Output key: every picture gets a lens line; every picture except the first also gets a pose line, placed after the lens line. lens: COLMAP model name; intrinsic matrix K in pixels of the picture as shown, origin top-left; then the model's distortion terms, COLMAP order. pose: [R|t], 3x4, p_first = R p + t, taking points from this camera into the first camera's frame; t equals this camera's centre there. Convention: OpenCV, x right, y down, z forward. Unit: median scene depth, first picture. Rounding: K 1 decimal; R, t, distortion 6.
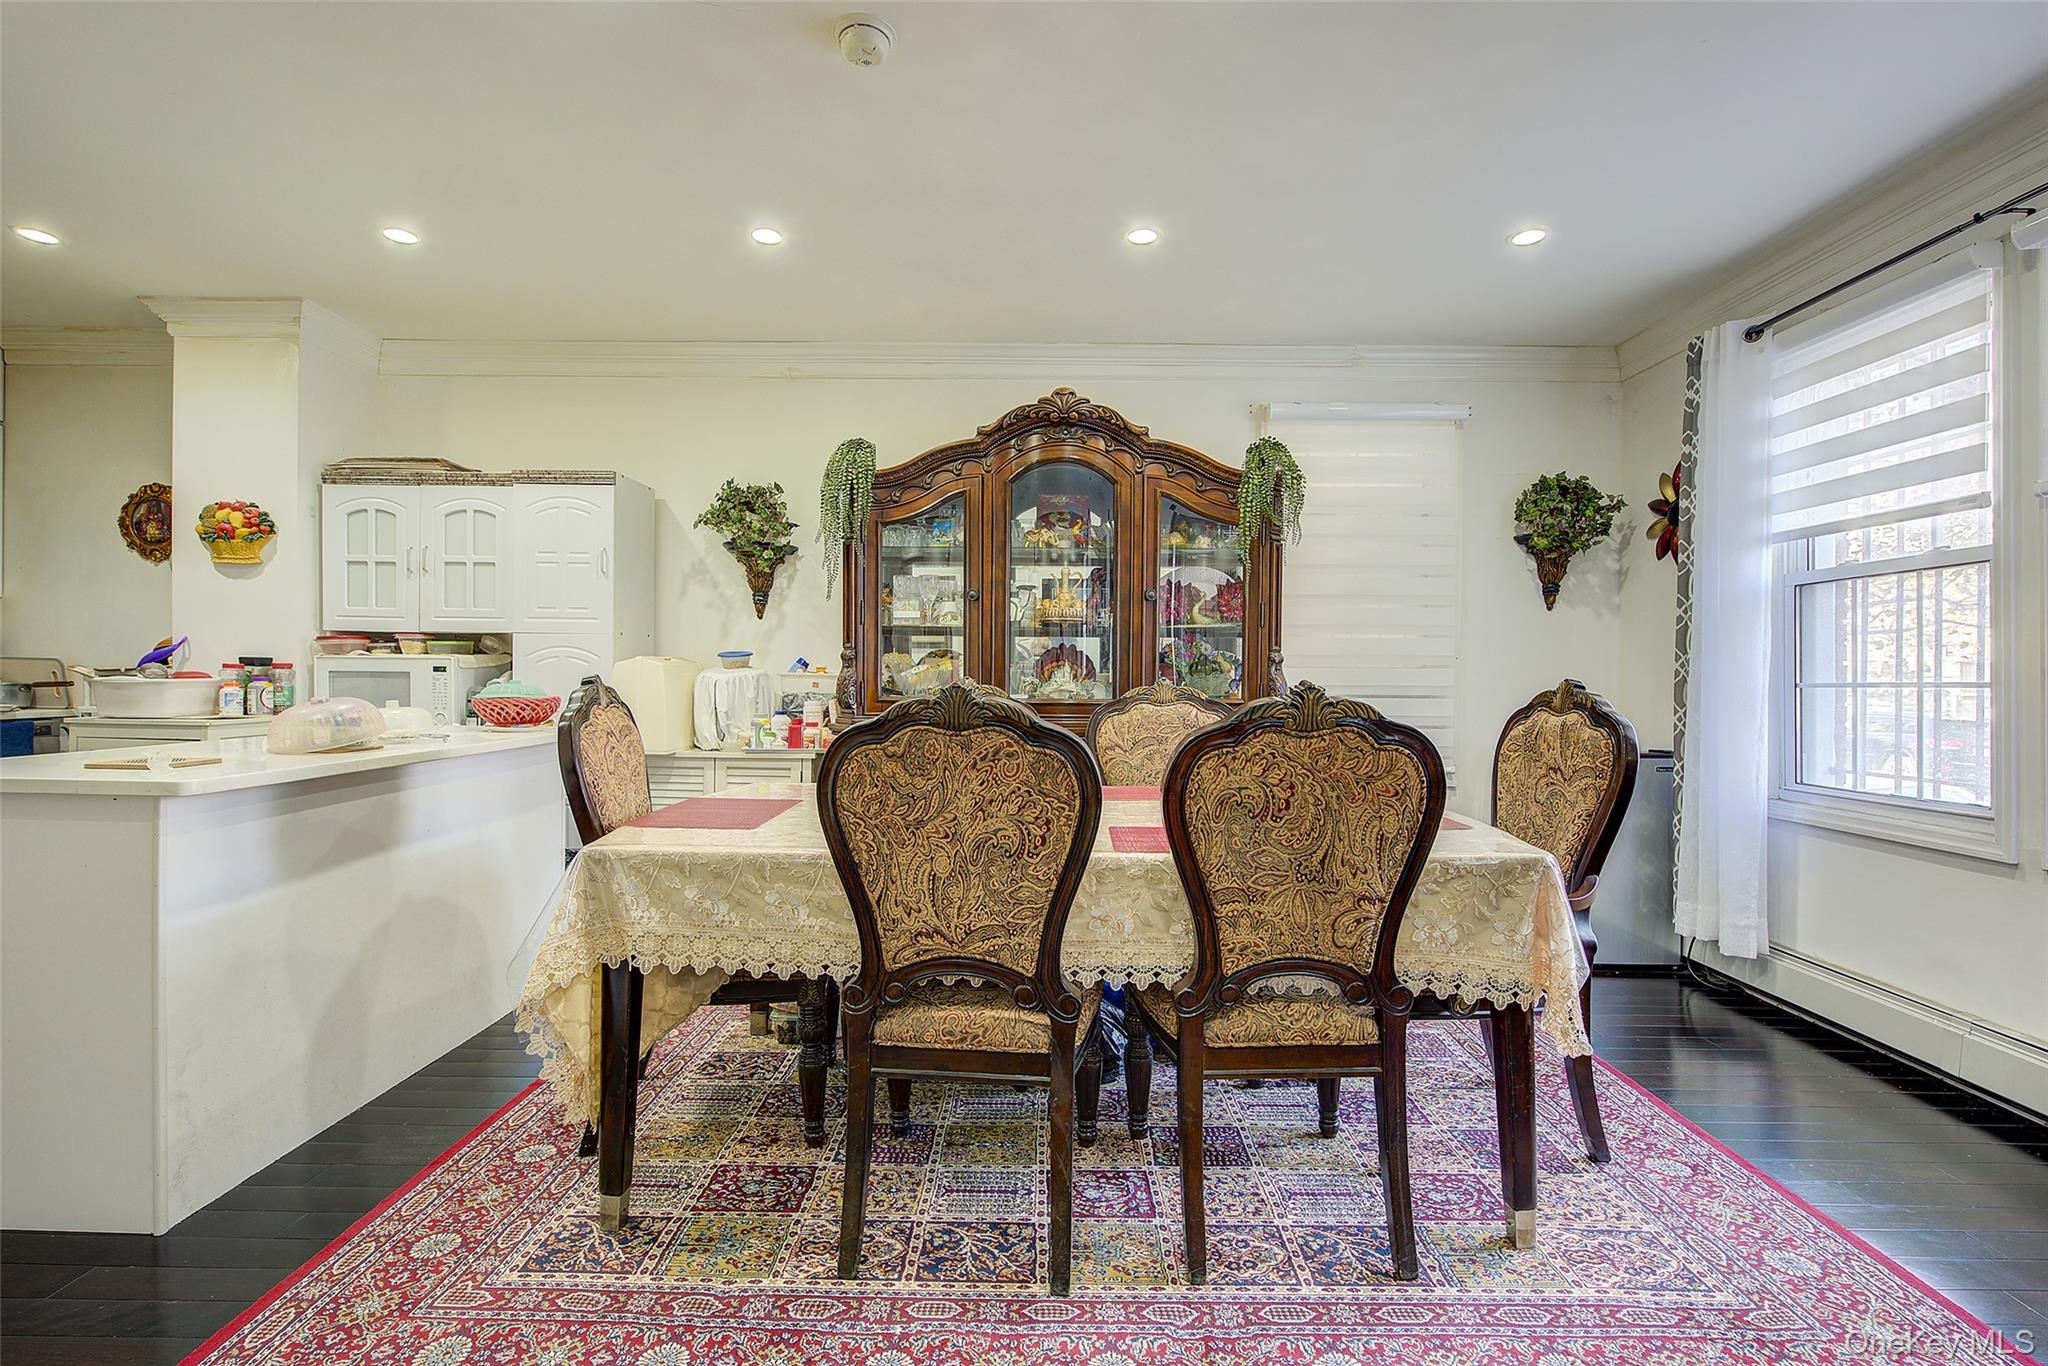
lens RADIAL K [[925.0, 0, 1024.0], [0, 925.0, 683.0], [0, 0, 1]] dist [0.001034, -0.001888]
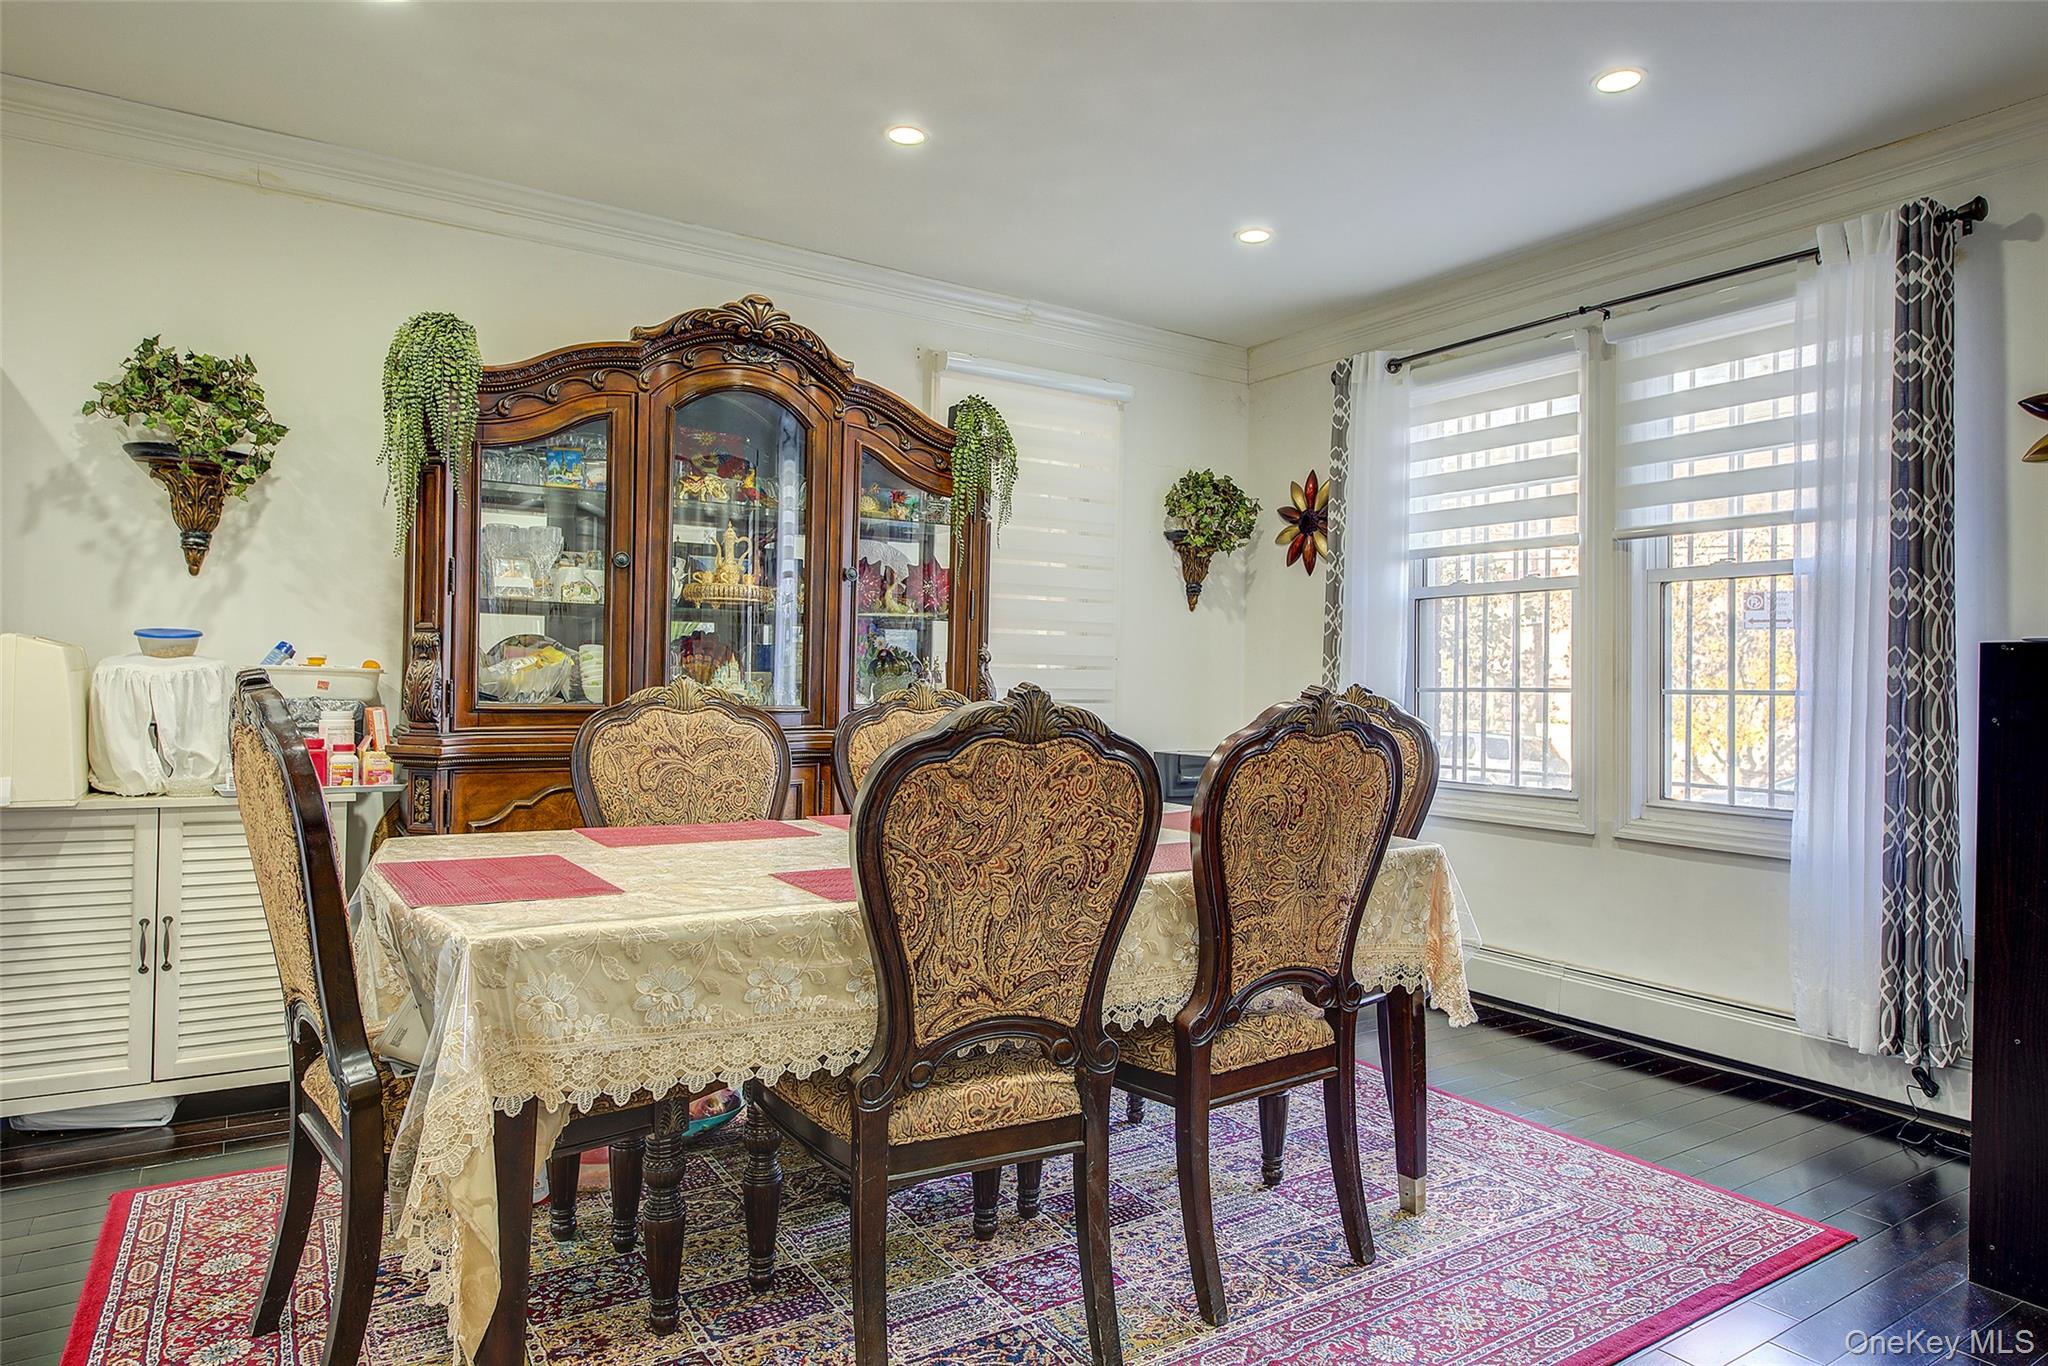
lens RADIAL K [[1247.6, 0, 1024.0], [0, 1247.6, 683.0], [0, 0, 1]] dist [-0.008050, -0.000476]
pose [[0.826398, 0.005399, 0.563060, -0.369006], [-0.005317, 0.999984, -0.001785, -0.000614], [-0.563061, -0.001519, 0.826414, 0.034585]]
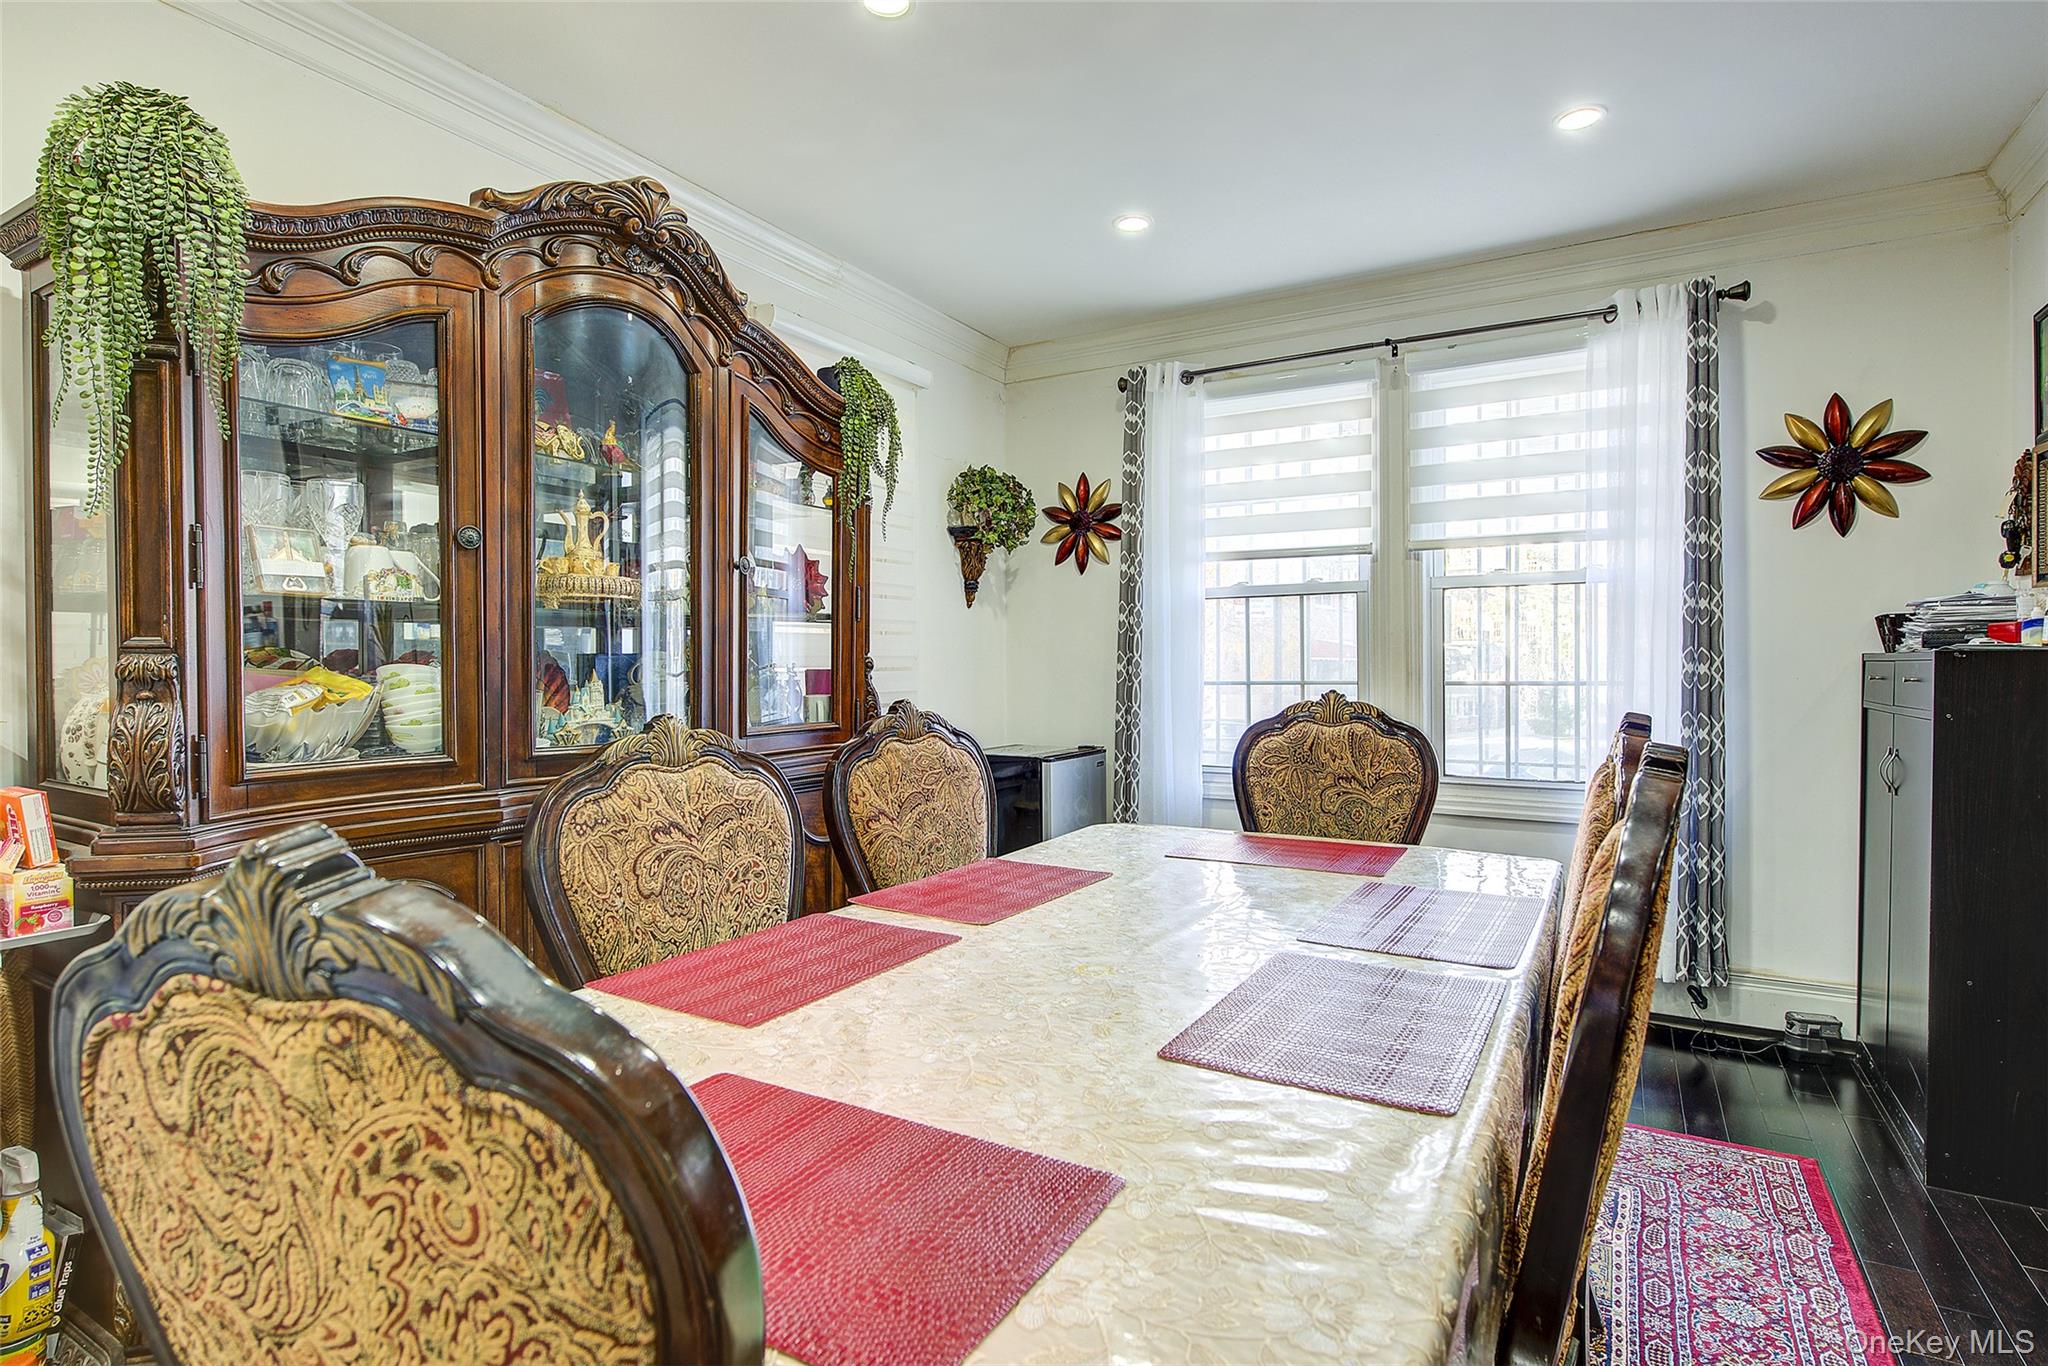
lens RADIAL K [[1044.4, 0, 1024.0], [0, 1044.4, 683.0], [0, 0, 1]] dist [-0.002267, -0.001541]
pose [[0.473319, -0.027881, 0.880450, -0.430576], [0.013581, 0.999611, 0.024354, -0.032232], [-0.880786, 0.000430, 0.473514, 0.535230]]
